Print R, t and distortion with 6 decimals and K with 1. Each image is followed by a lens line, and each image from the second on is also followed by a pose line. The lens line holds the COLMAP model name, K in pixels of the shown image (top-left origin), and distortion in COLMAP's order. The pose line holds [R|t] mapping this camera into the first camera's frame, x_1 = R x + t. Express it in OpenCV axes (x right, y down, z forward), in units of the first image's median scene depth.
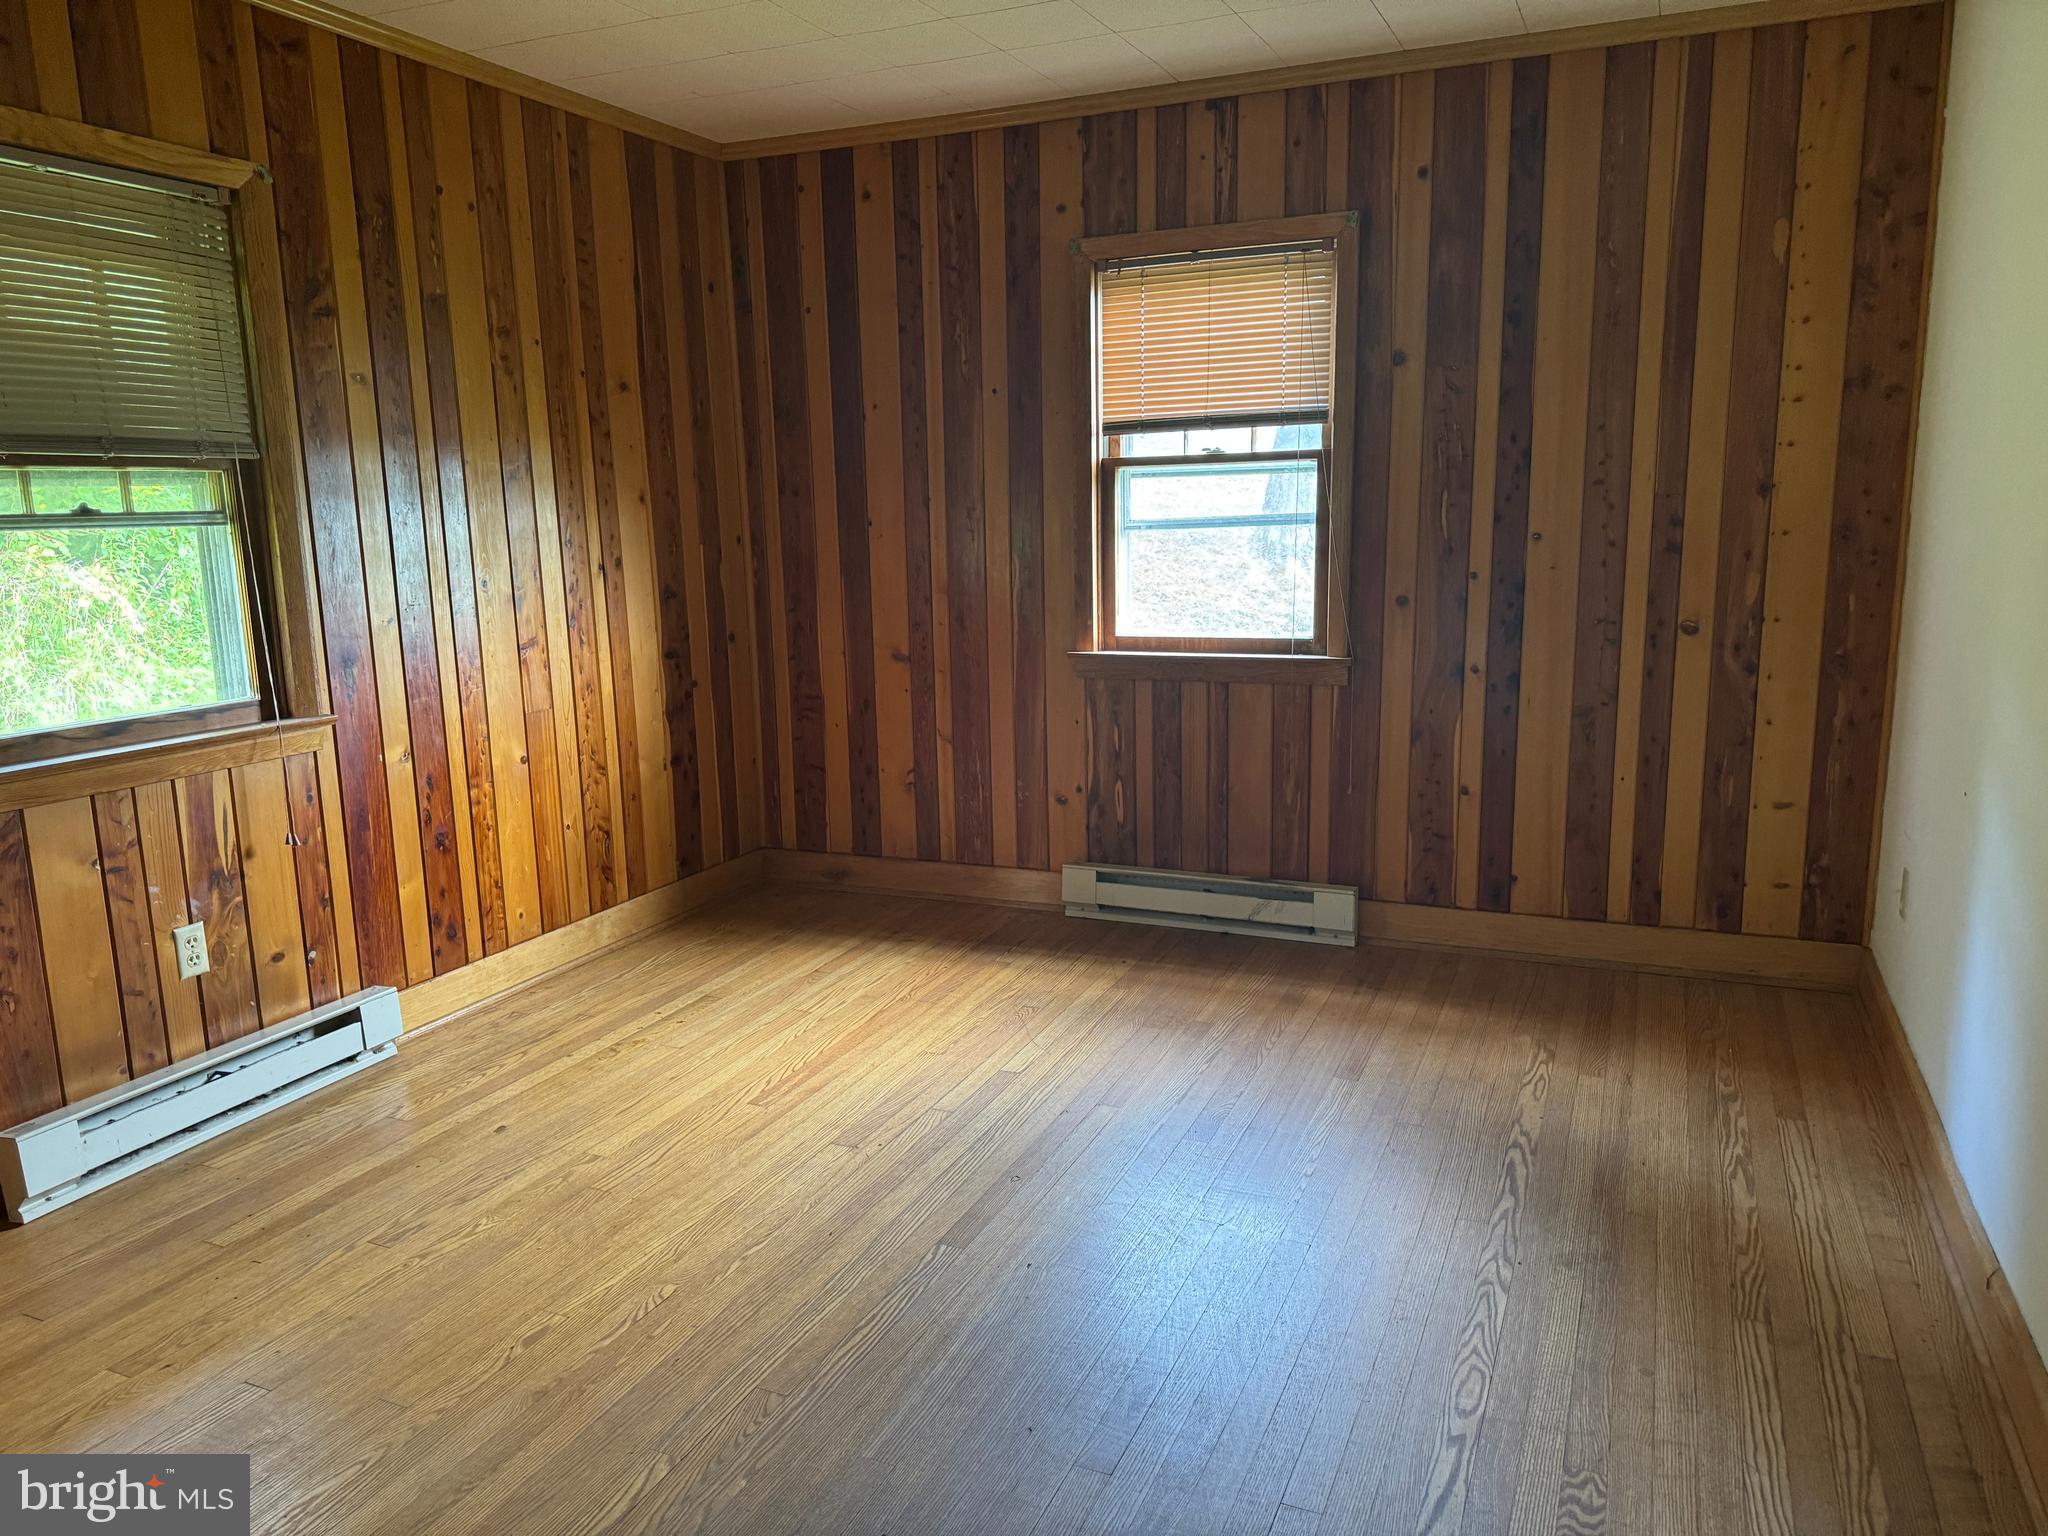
lens RADIAL K [[1417.5, 0, 1030.3], [0, 1417.5, 763.2], [0, 0, 1]] dist [0.017569, -0.026447]
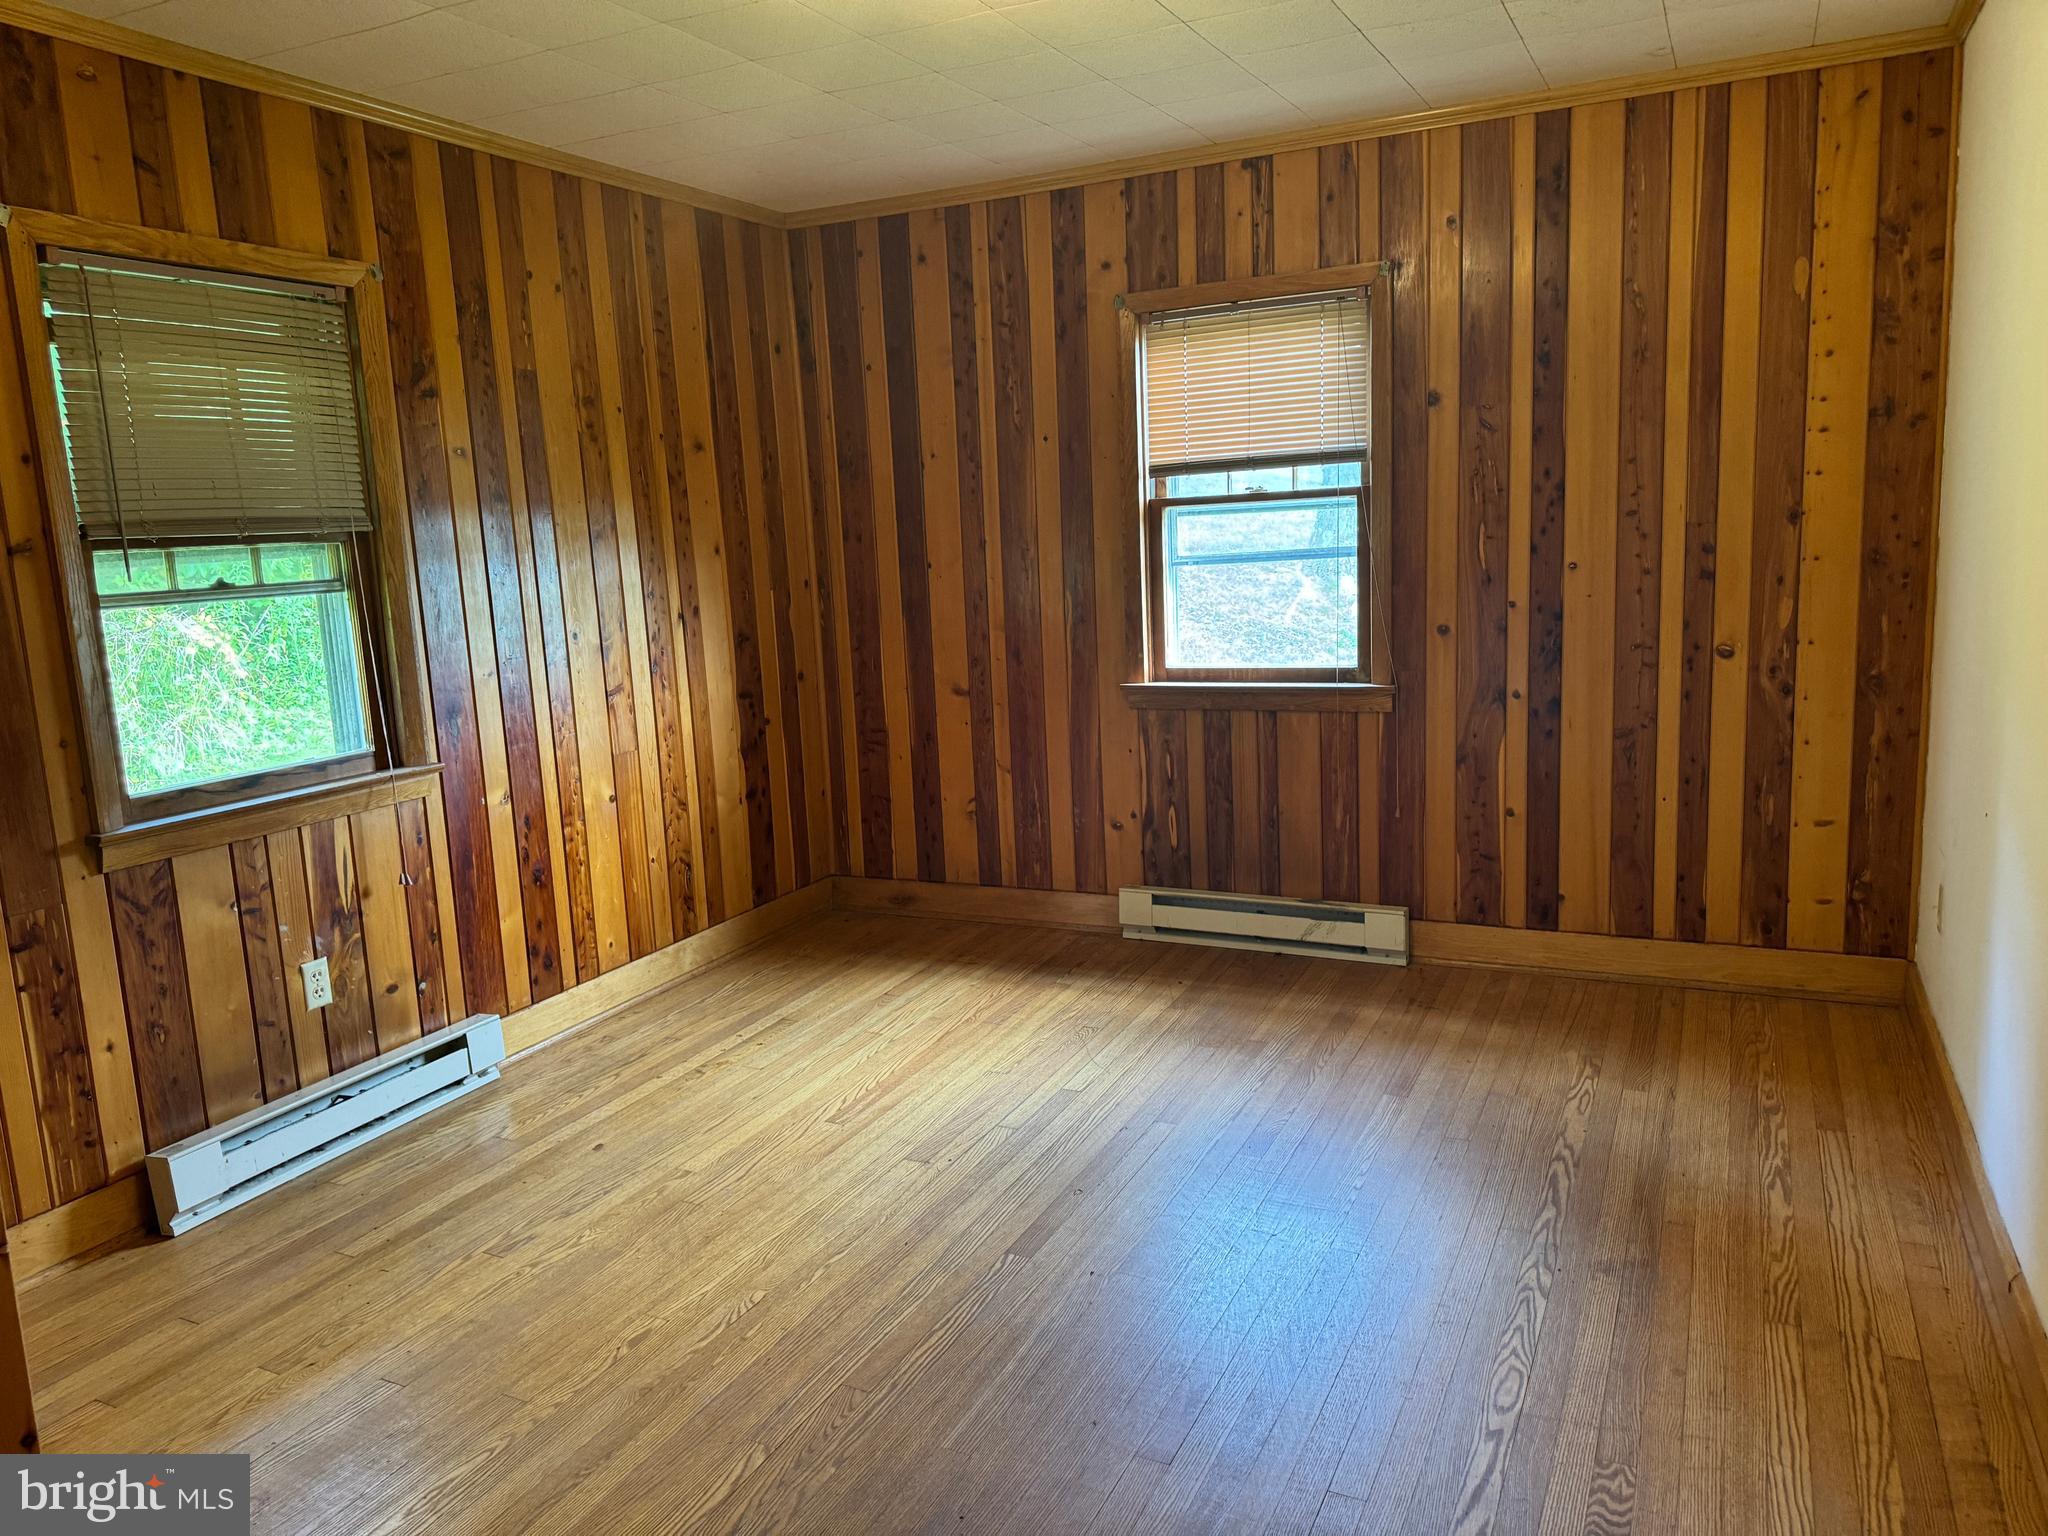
lens RADIAL K [[1411.0, 0, 1020.6], [0, 1411.0, 748.6], [0, 0, 1]] dist [0.033091, -0.049995]
pose [[0.998635, -0.018889, -0.048706, 0.003510], [0.017830, 0.999597, -0.022099, -0.012456], [0.049103, 0.021200, 0.998569, -0.052787]]
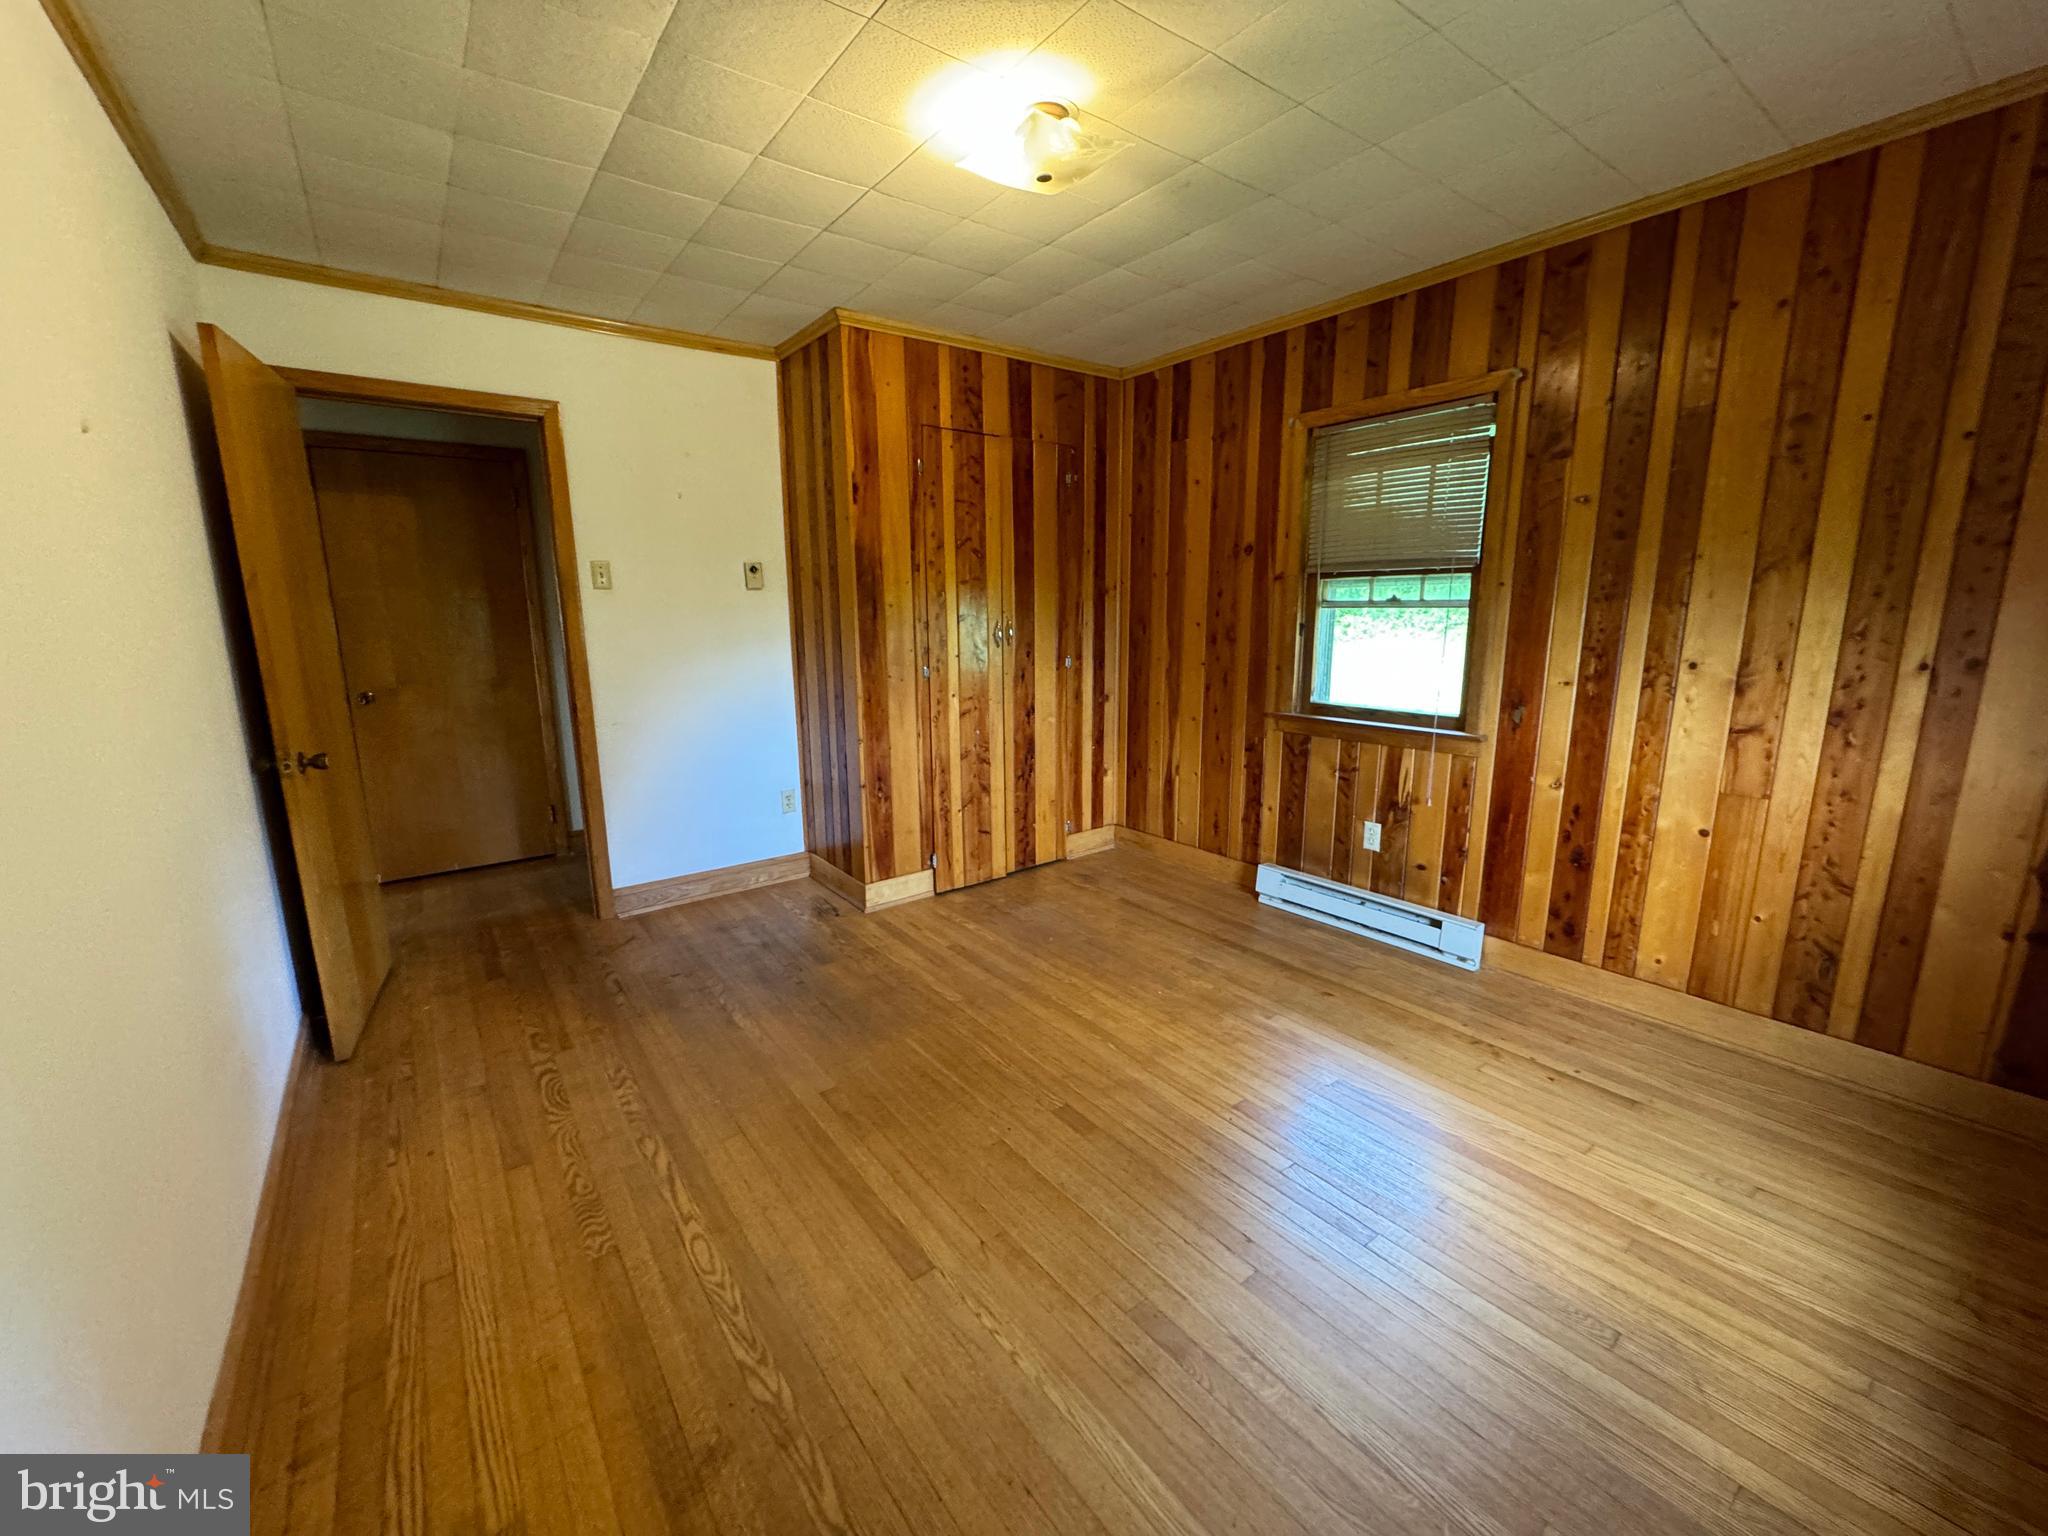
lens RADIAL K [[814.0, 0, 1025.5], [0, 814.0, 759.2], [0, 0, 1]] dist [-0.000914, -0.000383]
pose [[-0.480302, 0.190811, -0.856097, 0.454251], [-0.136932, 0.947770, 0.288067, -0.181845], [0.866349, 0.255586, -0.429087, 0.902774]]
